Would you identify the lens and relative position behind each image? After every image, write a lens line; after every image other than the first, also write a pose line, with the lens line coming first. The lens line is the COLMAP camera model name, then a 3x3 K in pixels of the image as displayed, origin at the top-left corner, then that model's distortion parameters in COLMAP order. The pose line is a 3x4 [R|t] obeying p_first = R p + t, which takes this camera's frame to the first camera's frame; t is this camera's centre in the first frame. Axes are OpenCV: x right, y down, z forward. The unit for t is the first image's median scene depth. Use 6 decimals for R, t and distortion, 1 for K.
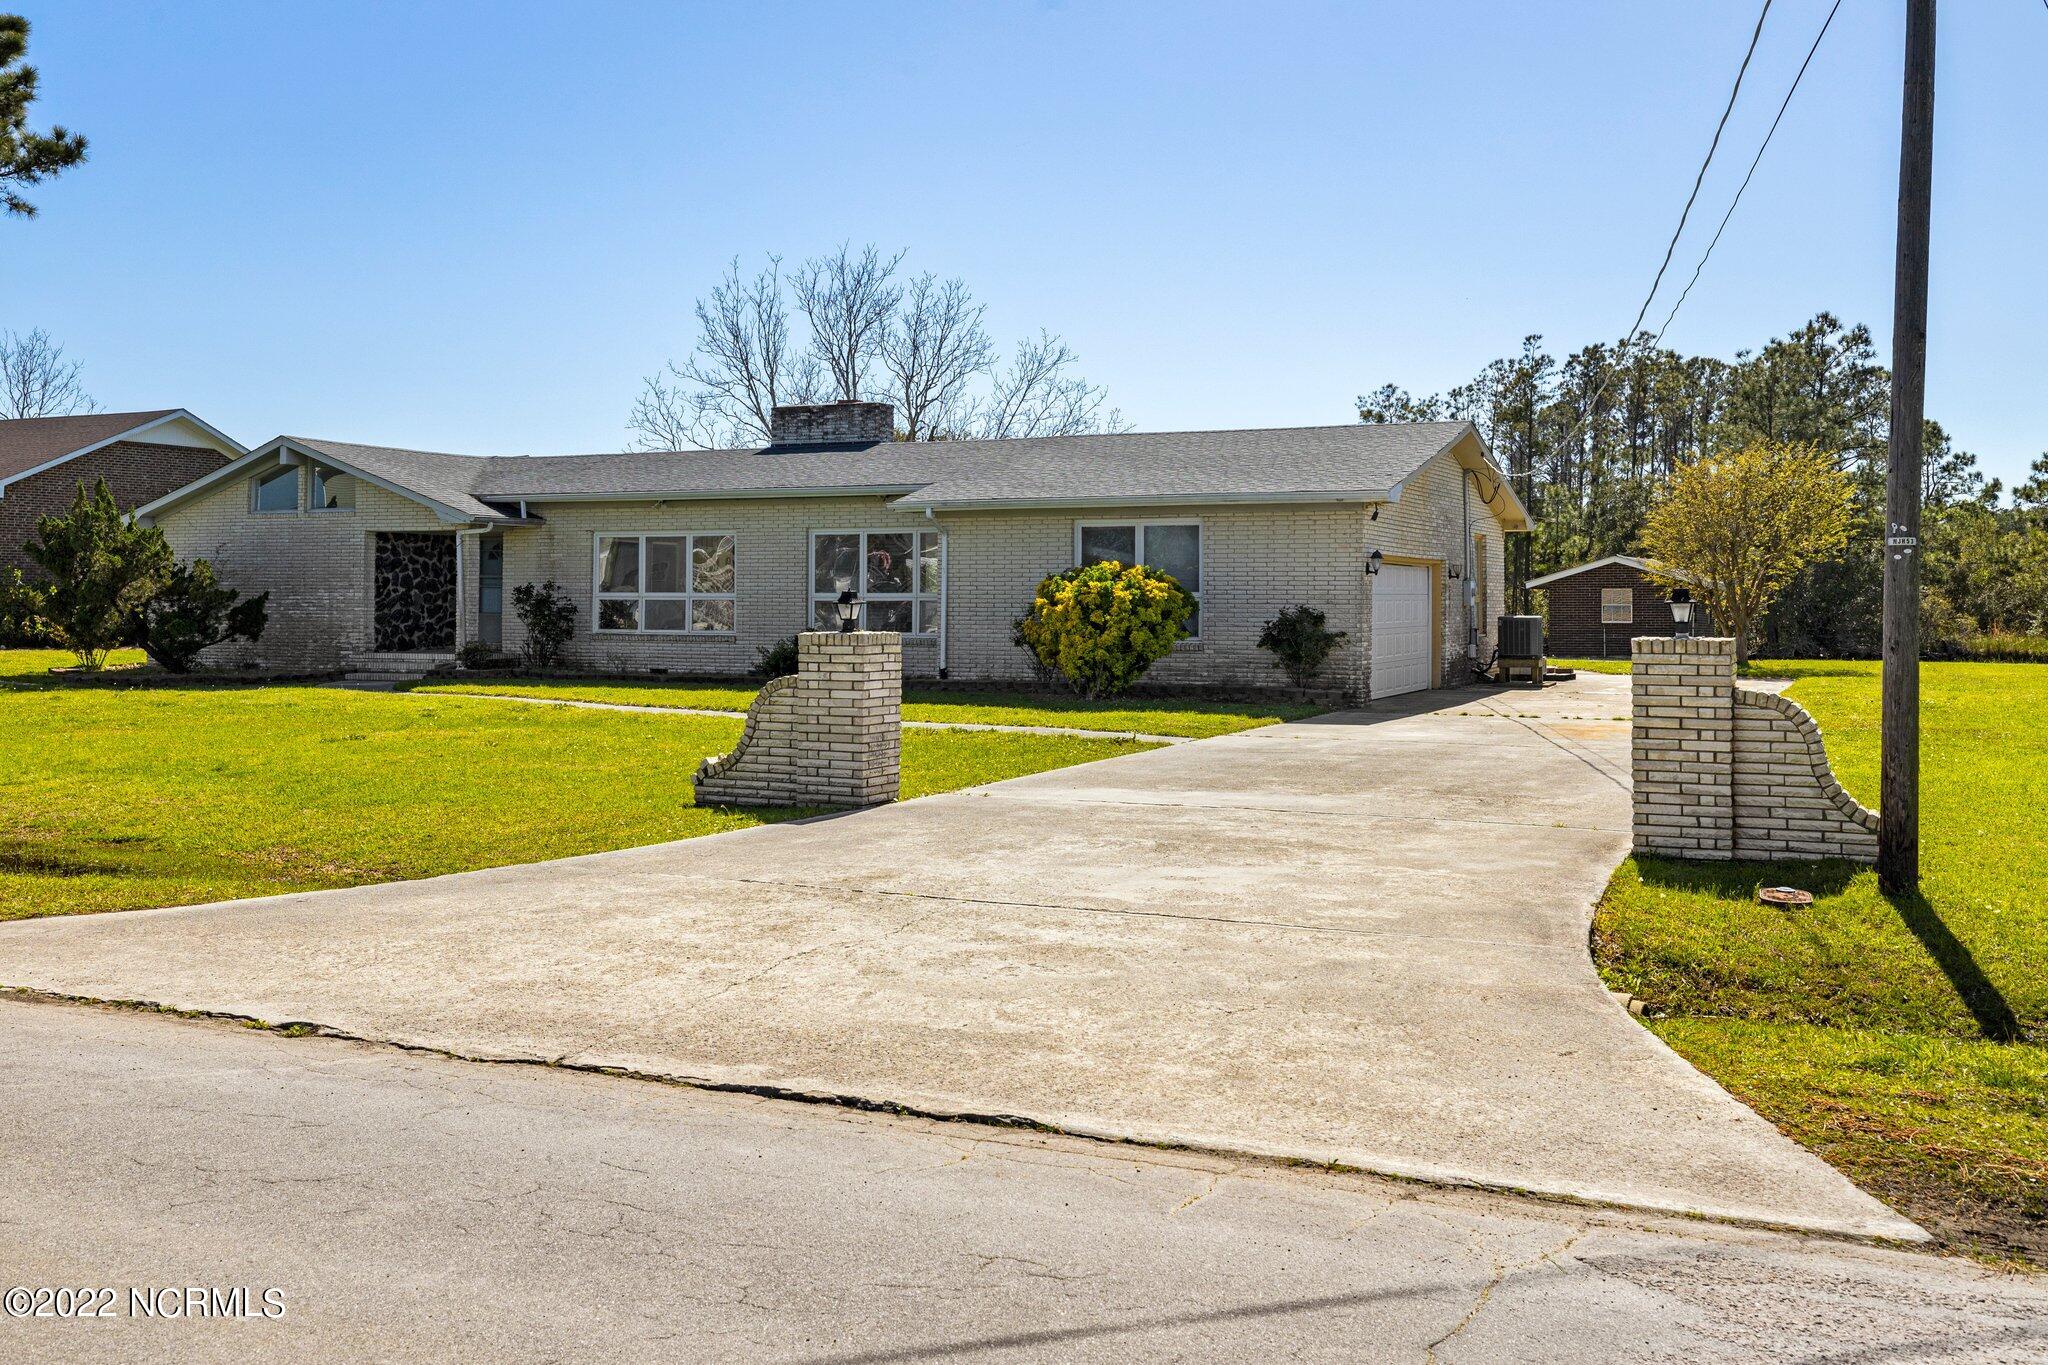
lens RADIAL K [[1868.3, 0, 1017.0], [0, 1868.3, 668.3], [0, 0, 1]] dist [0.002069, 0.000000]
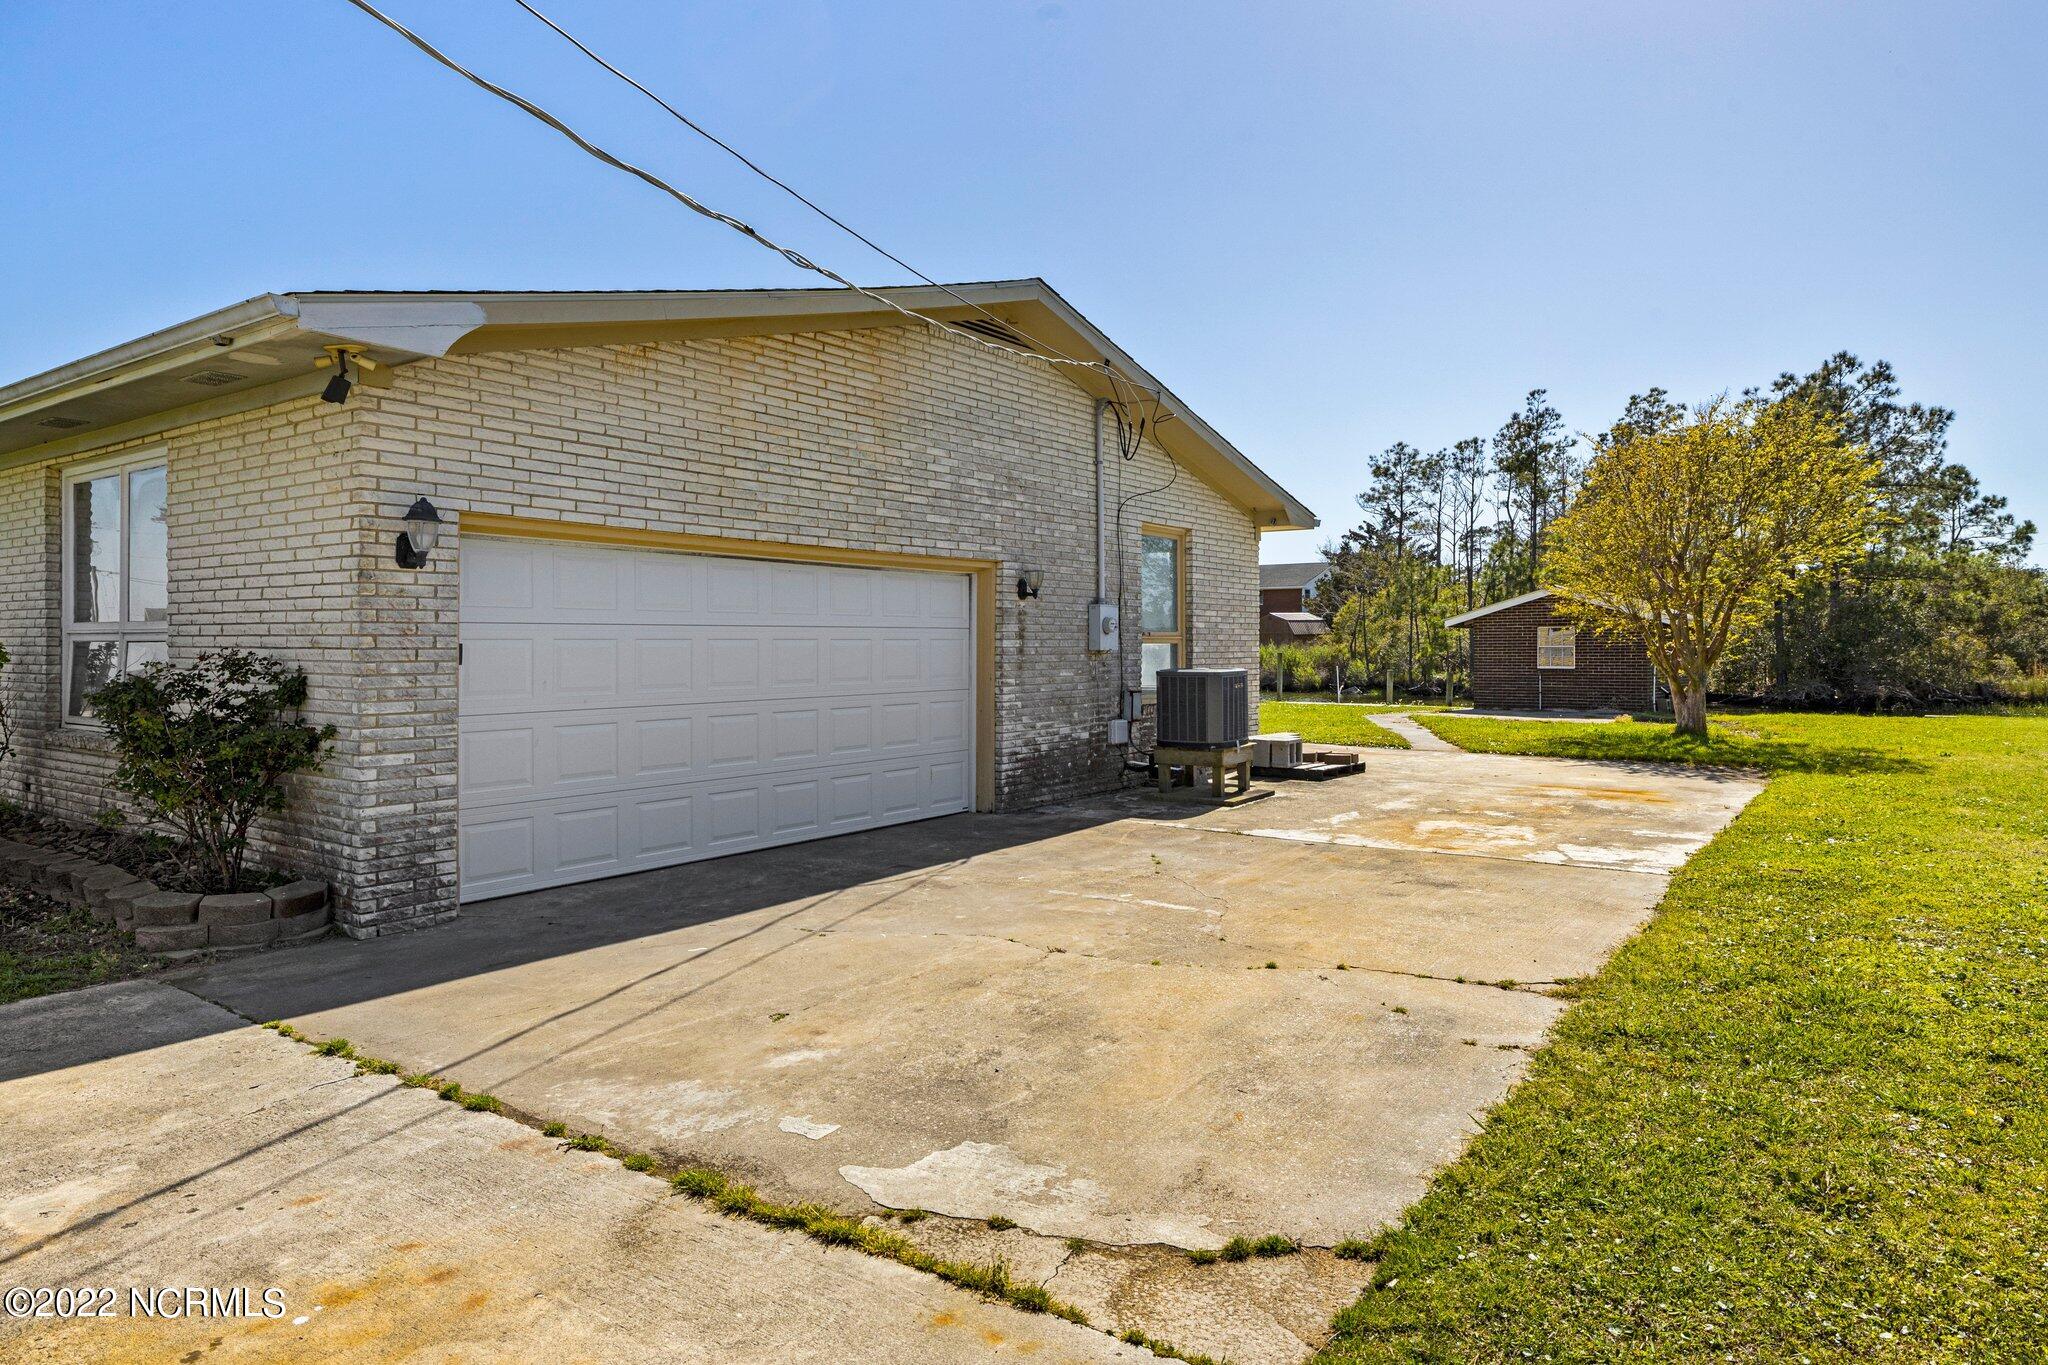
lens RADIAL K [[1248.9, 0, 1027.8], [0, 1248.9, 689.6], [0, 0, 1]] dist [0.004381, 0.005363]
pose [[0.985375, 0.003438, -0.170366, 0.118429], [-0.003431, 0.999994, 0.000338, -0.009146], [0.170366, 0.000252, 0.985381, 0.267377]]
